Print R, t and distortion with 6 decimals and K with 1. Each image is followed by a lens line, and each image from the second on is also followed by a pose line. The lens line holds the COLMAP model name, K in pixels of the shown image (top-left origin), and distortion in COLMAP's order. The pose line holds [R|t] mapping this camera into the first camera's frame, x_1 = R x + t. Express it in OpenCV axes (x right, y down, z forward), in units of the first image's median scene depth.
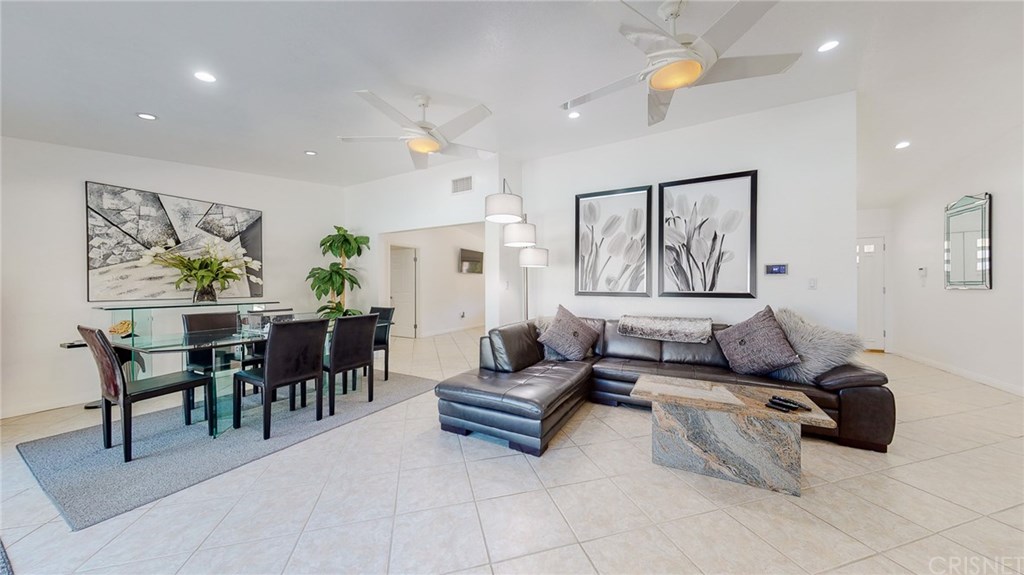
lens RADIAL K [[325.5, 0, 510.7], [0, 325.5, 288.6], [0, 0, 1]] dist [0.000092, -0.000083]
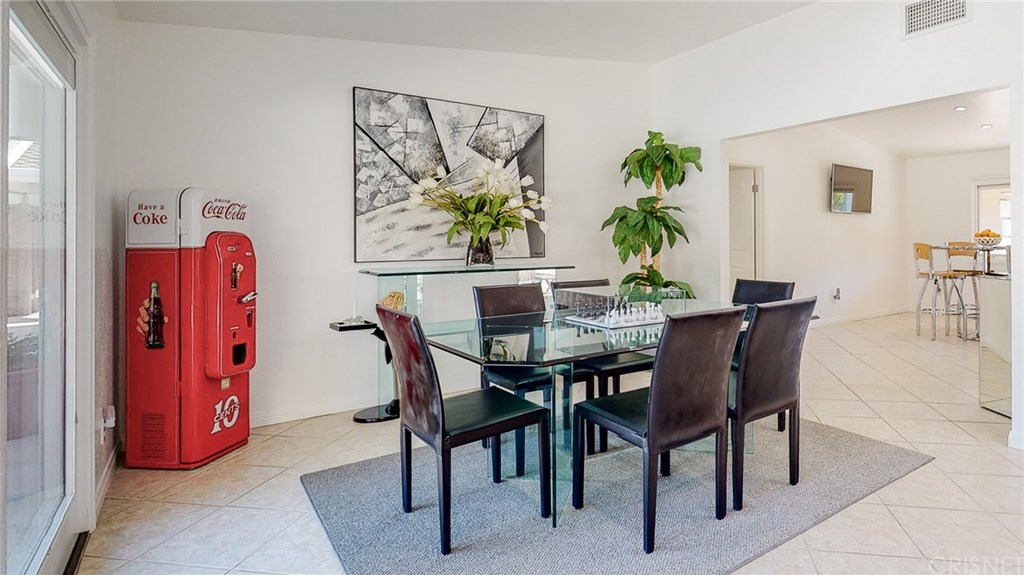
lens RADIAL K [[558.6, 0, 602.7], [0, 558.6, 238.8], [0, 0, 1]] dist [0.003209, 0.000278]
pose [[0.909259, -0.003050, -0.416219, -0.298620], [0.000479, 0.999980, -0.006282, -0.001628], [0.416230, 0.005512, 0.909243, 0.131362]]
